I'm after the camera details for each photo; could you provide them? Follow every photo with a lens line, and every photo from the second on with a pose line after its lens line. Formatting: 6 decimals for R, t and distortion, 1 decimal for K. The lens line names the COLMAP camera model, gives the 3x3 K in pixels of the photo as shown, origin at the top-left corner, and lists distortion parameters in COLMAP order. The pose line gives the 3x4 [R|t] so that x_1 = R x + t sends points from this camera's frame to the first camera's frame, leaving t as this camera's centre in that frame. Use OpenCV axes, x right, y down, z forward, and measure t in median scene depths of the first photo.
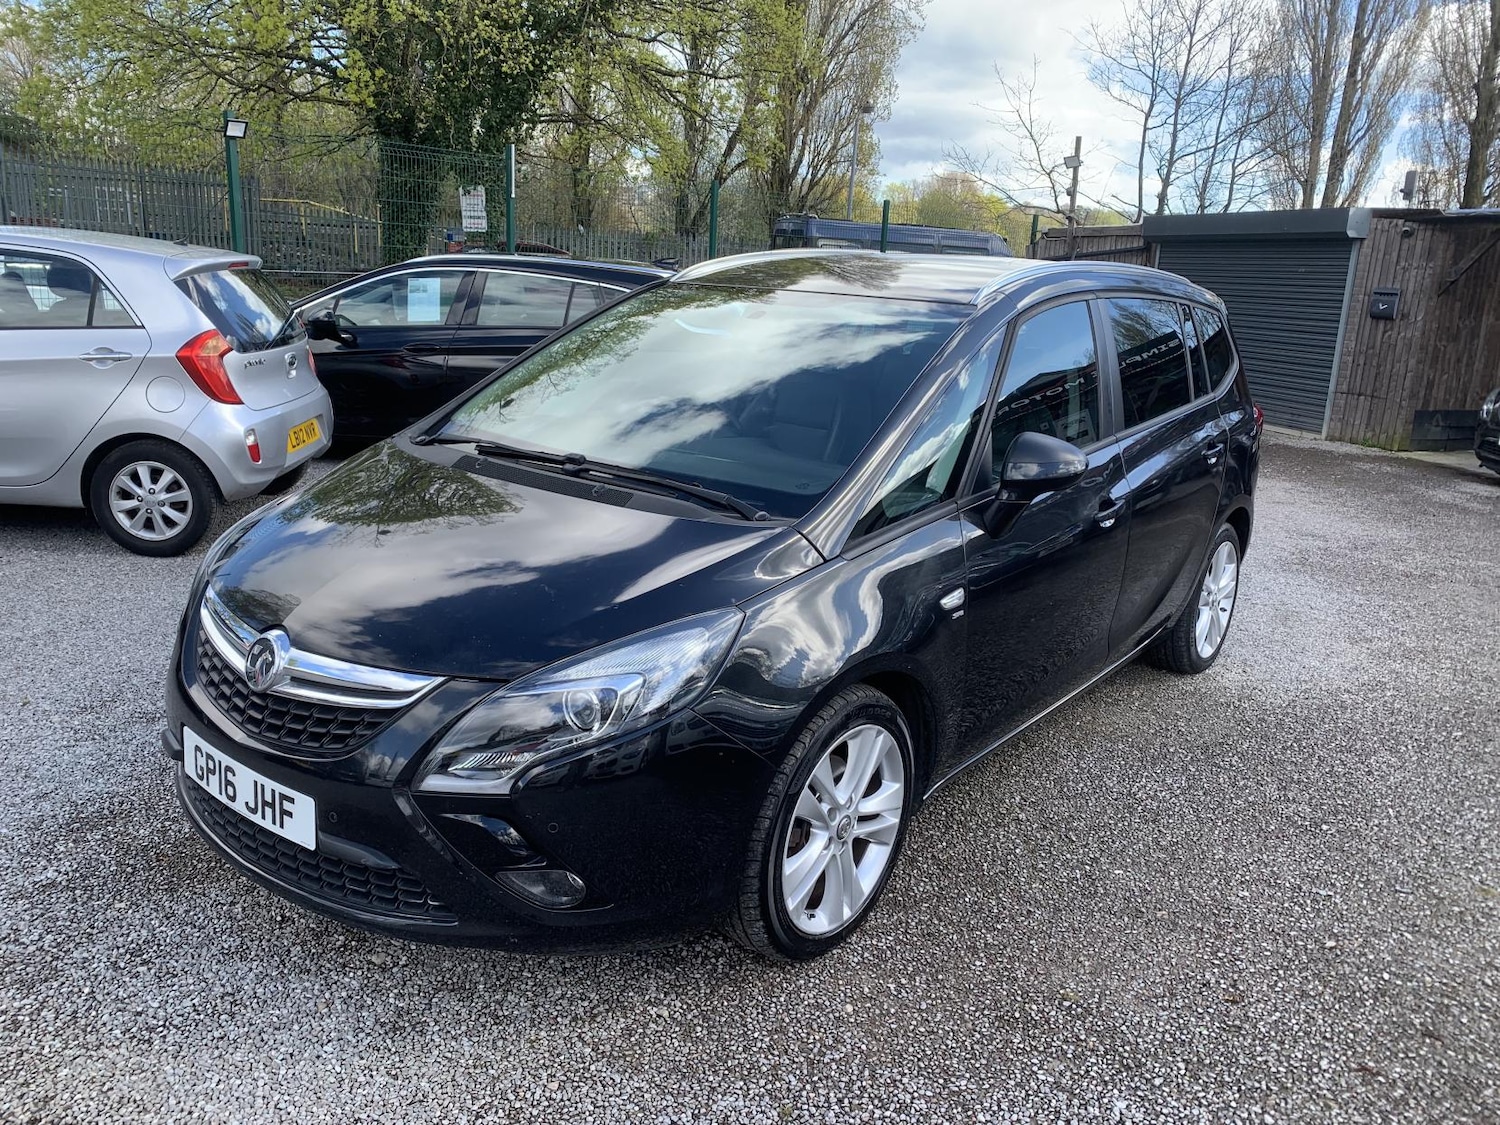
lens RADIAL K [[1120.8, 0, 773.8], [0, 1120.8, 557.1], [0, 0, 1]] dist [-0.000242, 0.005467]
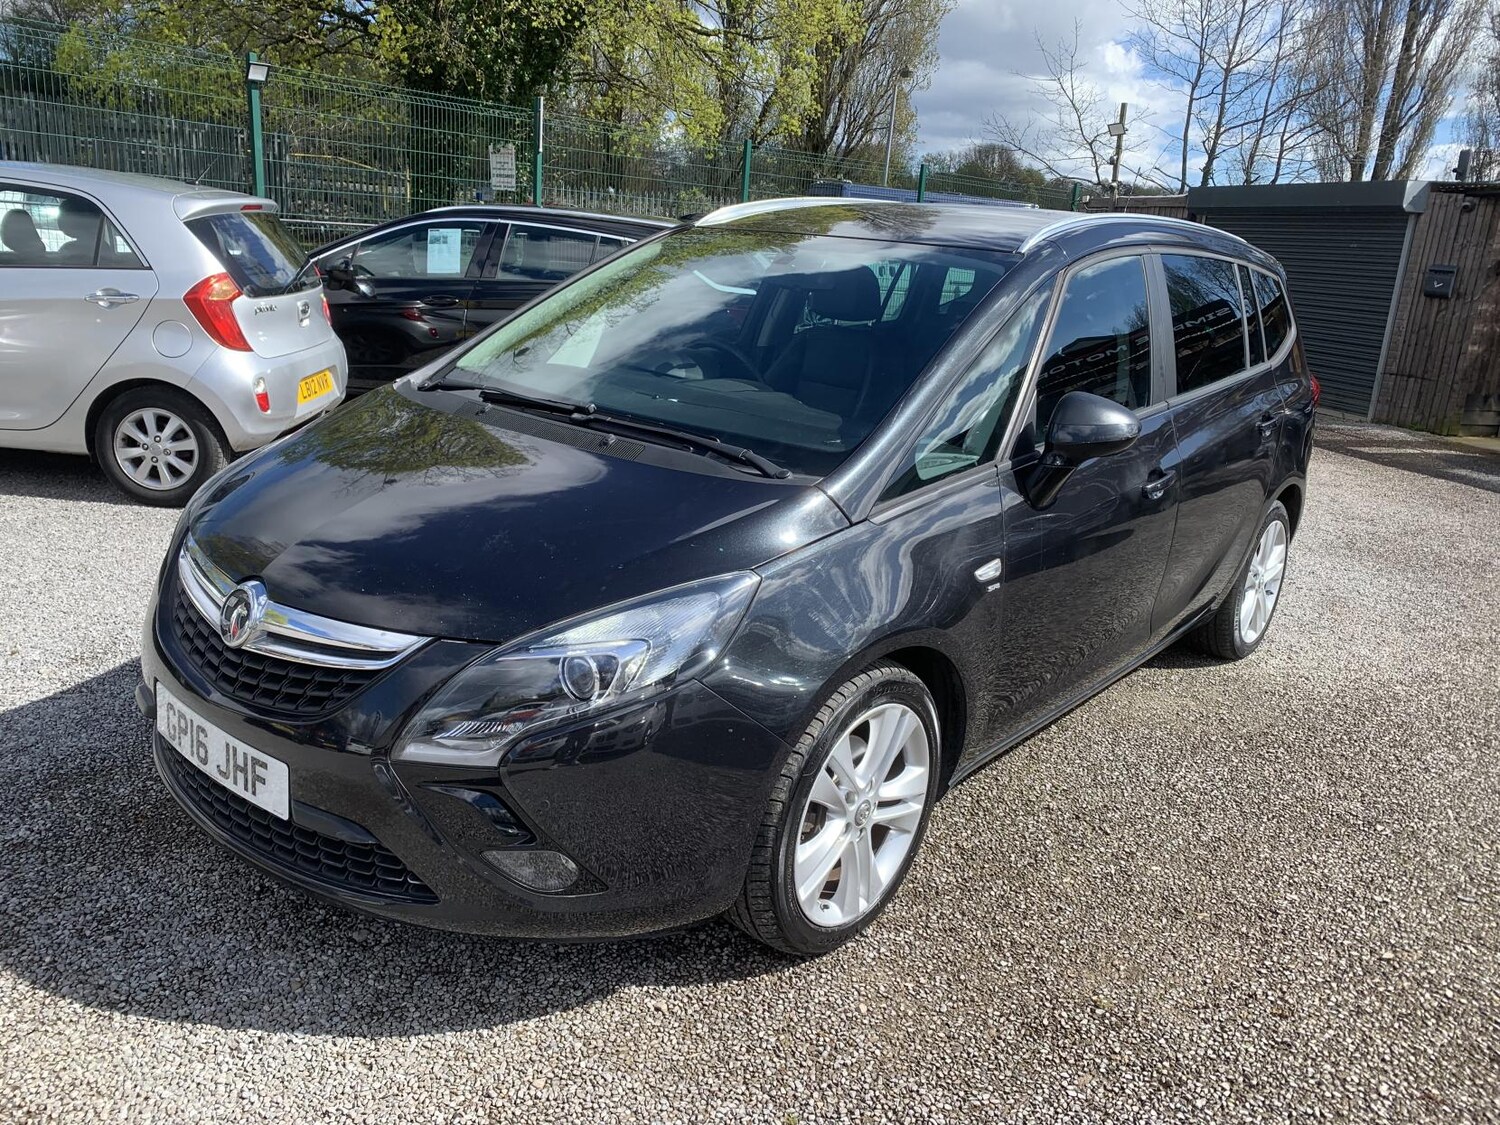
lens RADIAL K [[1124.7, 0, 769.4], [0, 1124.7, 559.4], [0, 0, 1]] dist [0.003911, -0.001365]
pose [[0.999309, 0.028343, -0.024058, 0.001853], [-0.027701, 0.999262, 0.026613, 0.009797], [0.024795, -0.025928, 0.999356, 0.075231]]
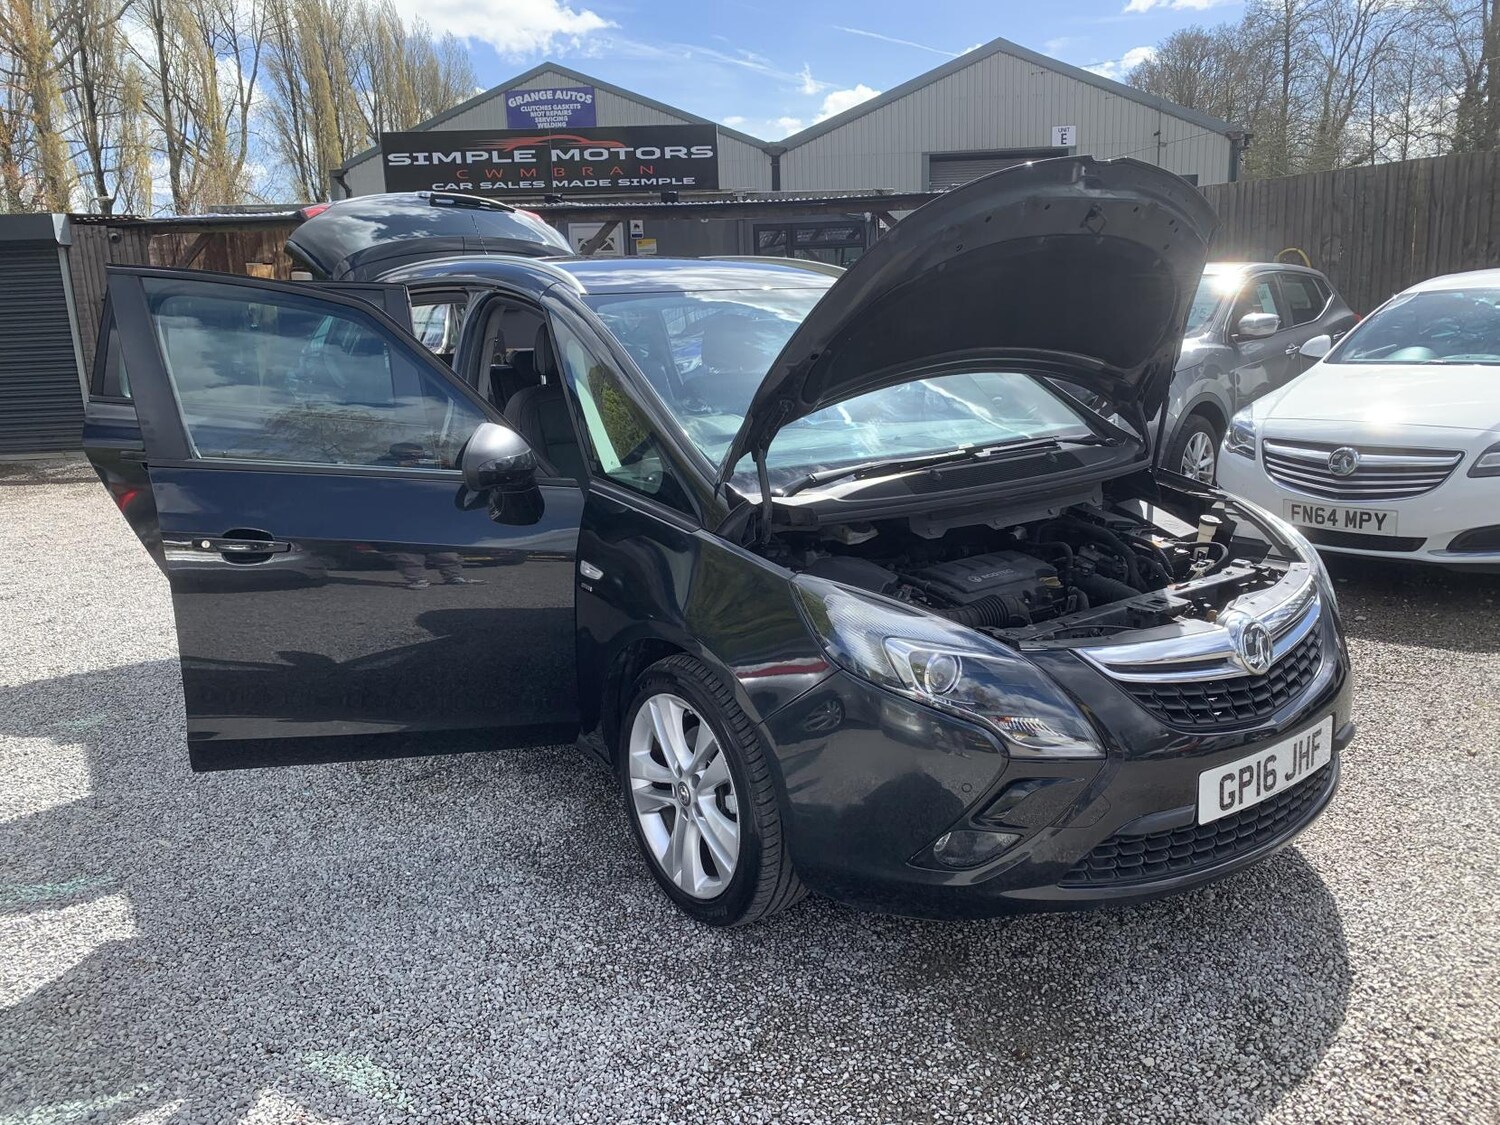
lens RADIAL K [[1123.8, 0, 742.4], [0, 1123.8, 544.8], [0, 0, 1]] dist [0.000076, 0.004778]
pose [[0.295104, -0.269862, 0.916563, -1.326757], [0.285307, 0.940408, 0.185023, -0.279334], [-0.911874, 0.206900, 0.354512, 0.911198]]
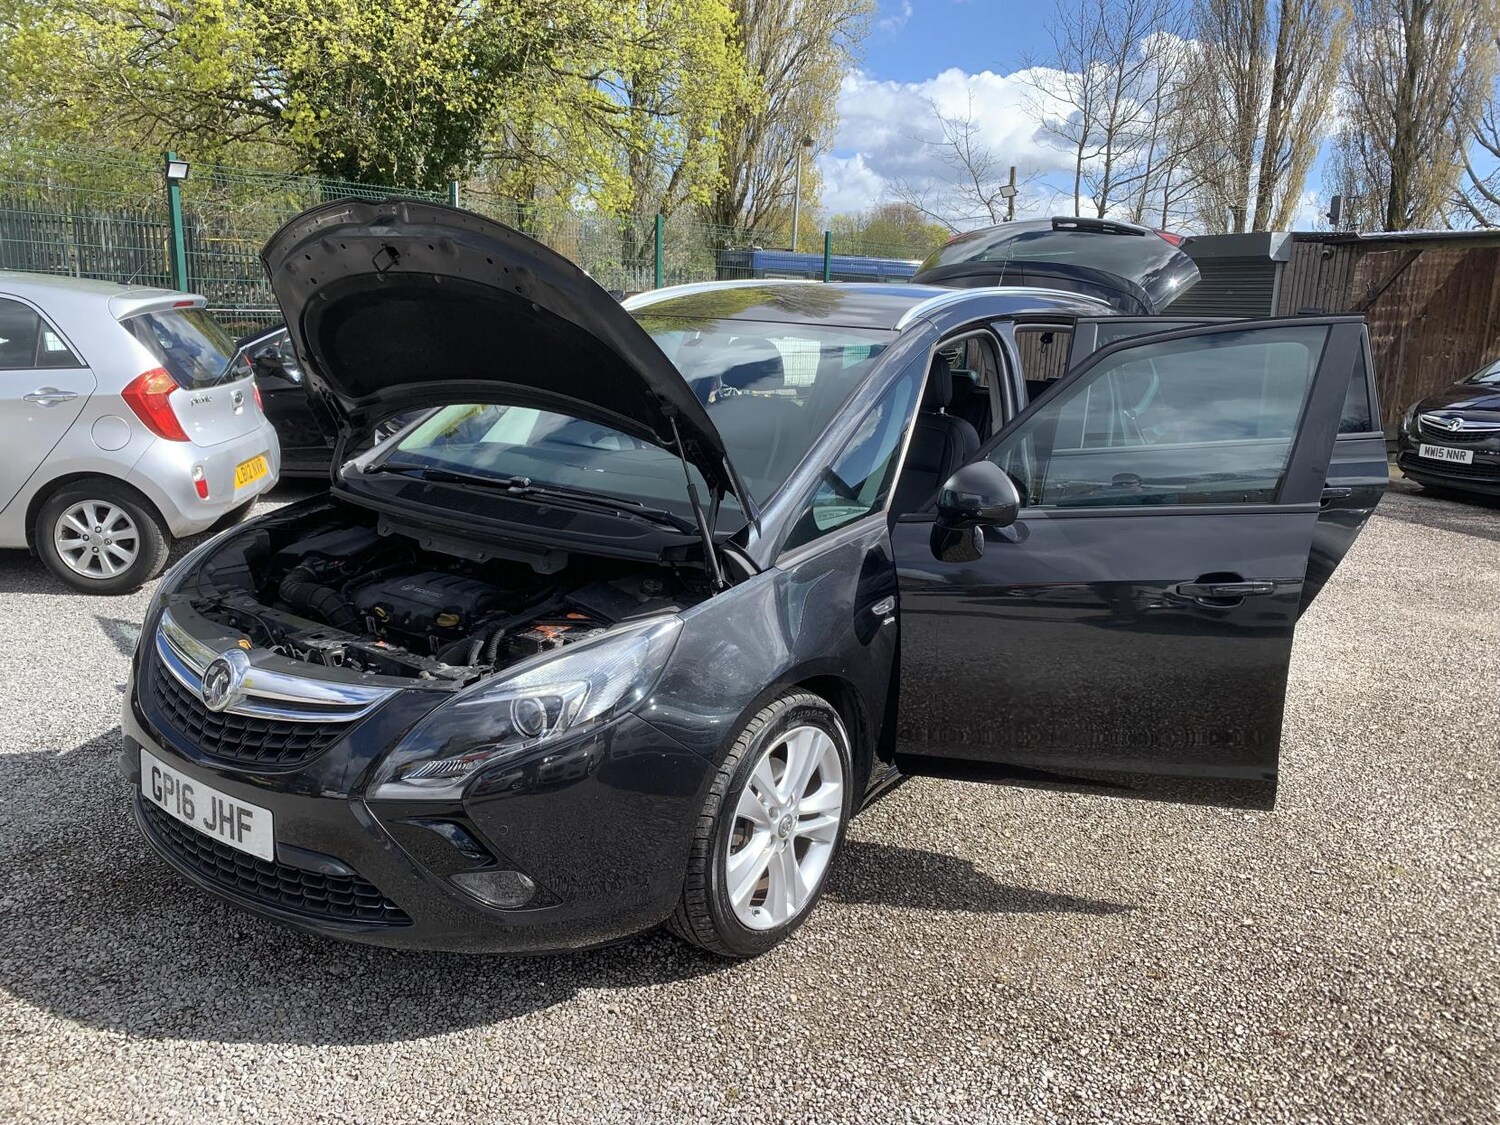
lens RADIAL K [[1120.8, 0, 773.8], [0, 1120.8, 557.1], [0, 0, 1]] dist [-0.000242, 0.005467]
pose [[0.998848, -0.025809, 0.040446, 0.015808], [0.026865, 0.999306, -0.025798, 0.016292], [-0.039753, 0.026854, 0.998849, -0.051782]]
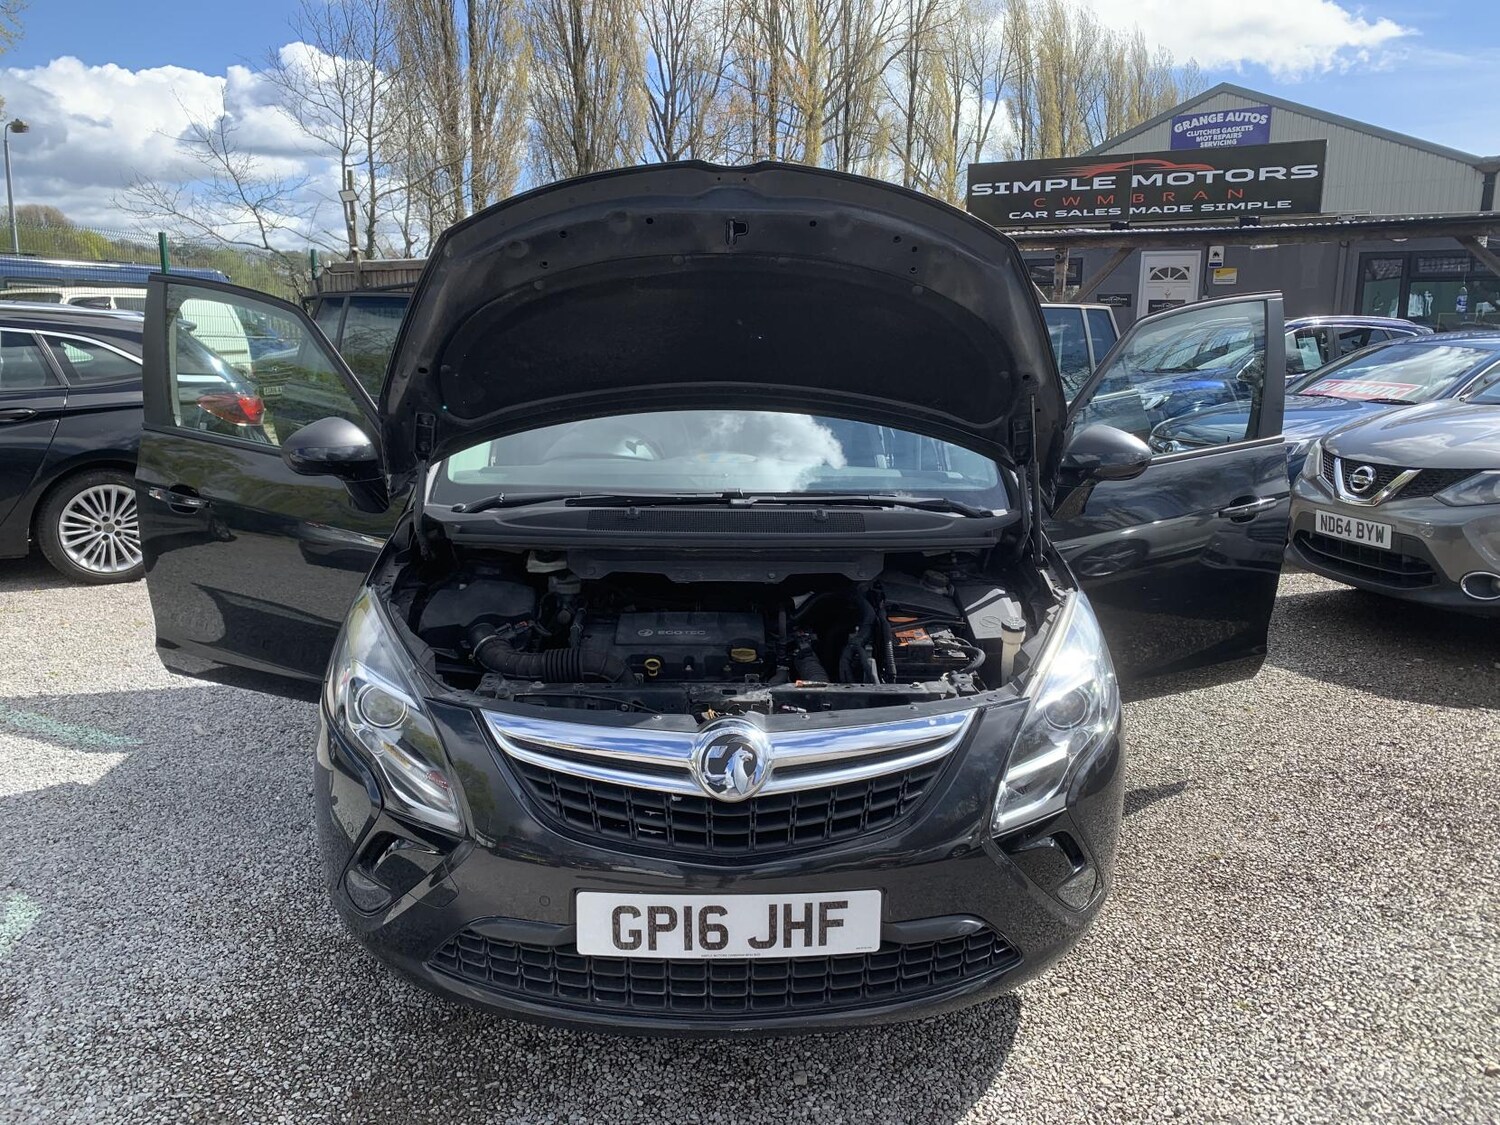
lens RADIAL K [[1117.0, 0, 756.3], [0, 1117.0, 557.6], [0, 0, 1]] dist [0.006959, -0.004819]
pose [[0.770446, -0.171322, 0.614054, -0.799133], [0.189620, 0.981203, 0.035844, -0.069992], [-0.608652, 0.088821, 0.788450, 0.290877]]
